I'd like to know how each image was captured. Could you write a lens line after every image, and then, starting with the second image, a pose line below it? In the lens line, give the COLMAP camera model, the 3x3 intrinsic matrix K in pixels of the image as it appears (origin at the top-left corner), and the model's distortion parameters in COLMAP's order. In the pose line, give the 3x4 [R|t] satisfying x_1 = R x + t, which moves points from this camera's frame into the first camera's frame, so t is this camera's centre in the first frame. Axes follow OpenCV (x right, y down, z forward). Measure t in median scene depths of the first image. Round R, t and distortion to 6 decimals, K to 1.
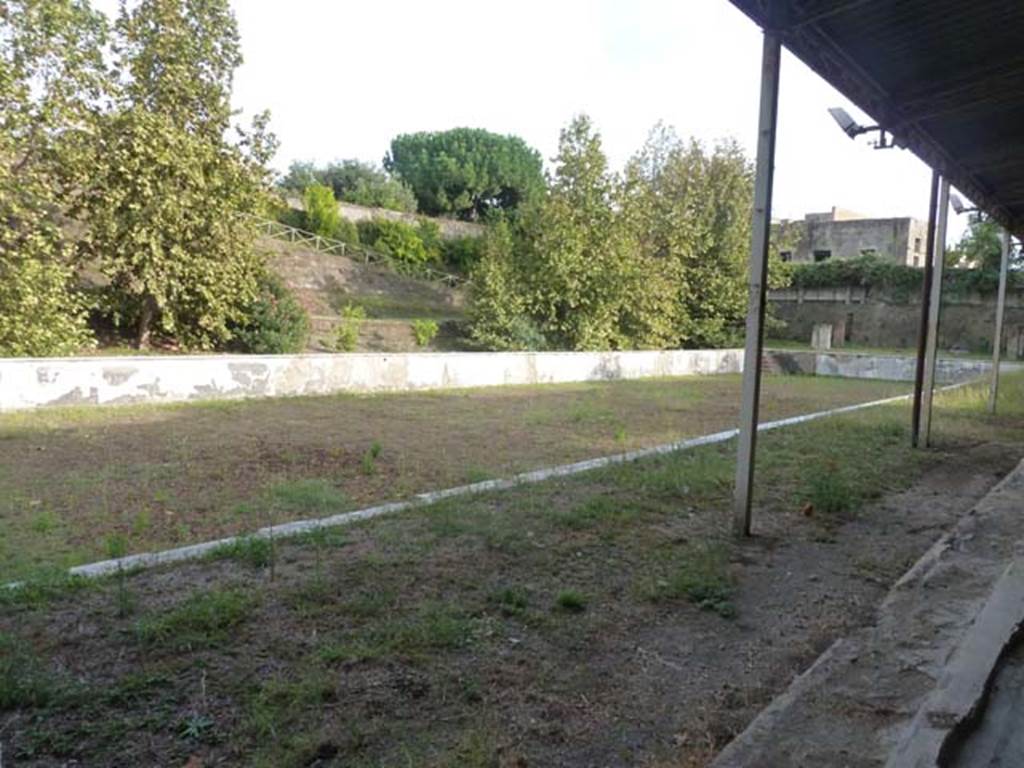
lens RADIAL K [[782.1, 0, 512.0], [0, 782.1, 384.0], [0, 0, 1]] dist [0.063546, -0.165510]
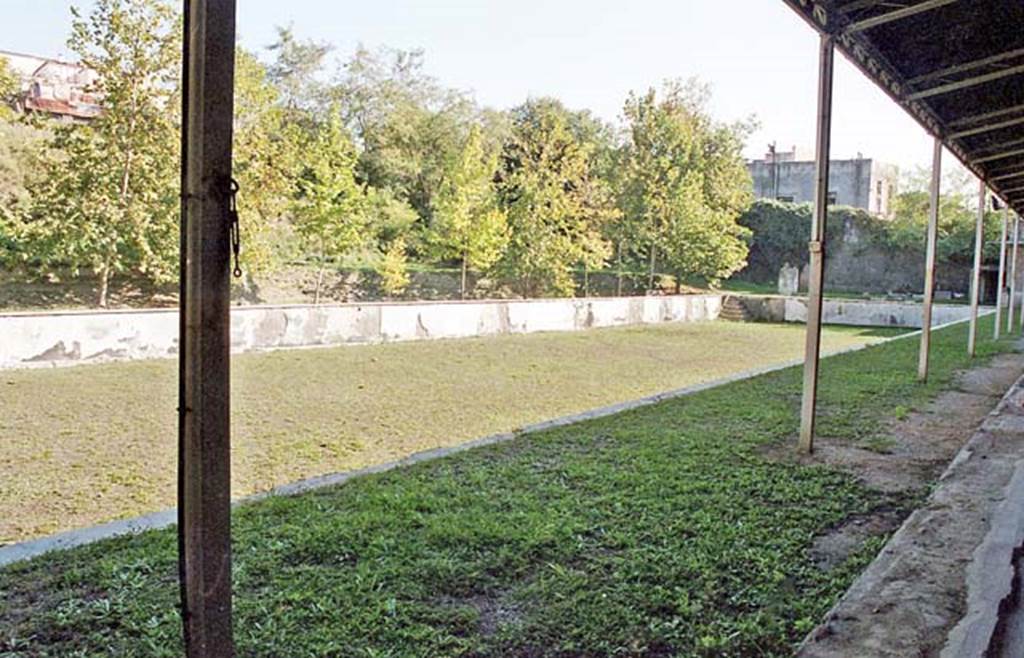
lens RADIAL K [[873.1, 0, 512.0], [0, 873.1, 329.0], [0, 0, 1]] dist [-0.071583, -0.002355]
pose [[0.996754, -0.013441, 0.079381, -0.191382], [0.014058, 0.999875, -0.007215, 0.008955], [-0.079274, 0.008307, 0.996818, -0.206294]]
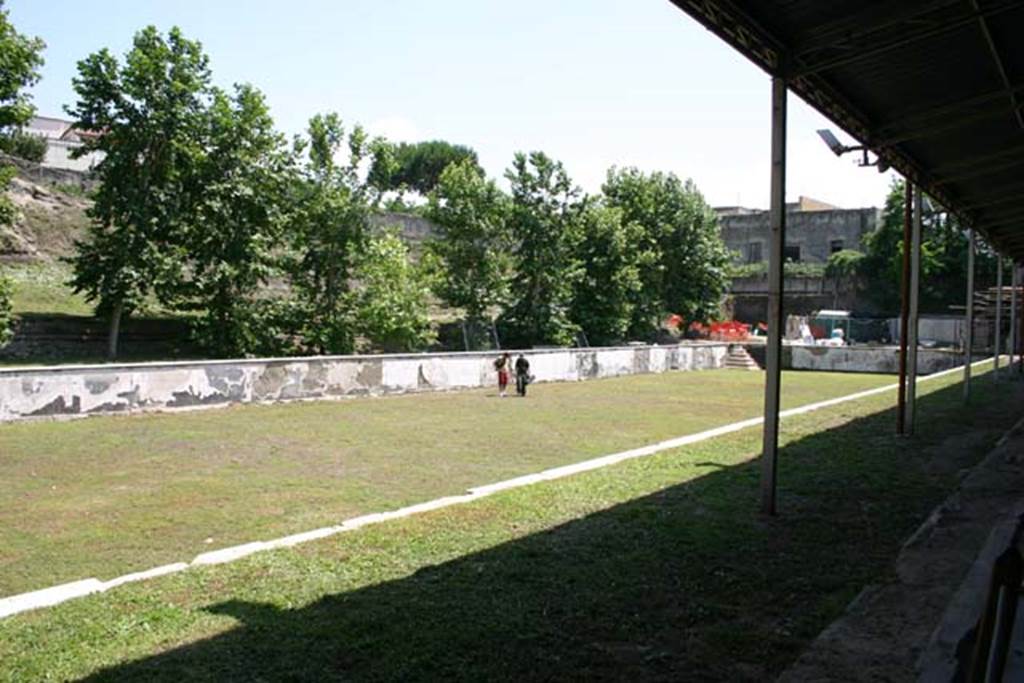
lens RADIAL K [[847.5, 0, 512.0], [0, 847.5, 341.5], [0, 0, 1]] dist [-0.092744, 0.006506]
pose [[0.998372, -0.019283, 0.053686, -0.097925], [0.021933, 0.998548, -0.049210, -0.003414], [-0.052659, 0.050308, 0.997345, -0.137889]]
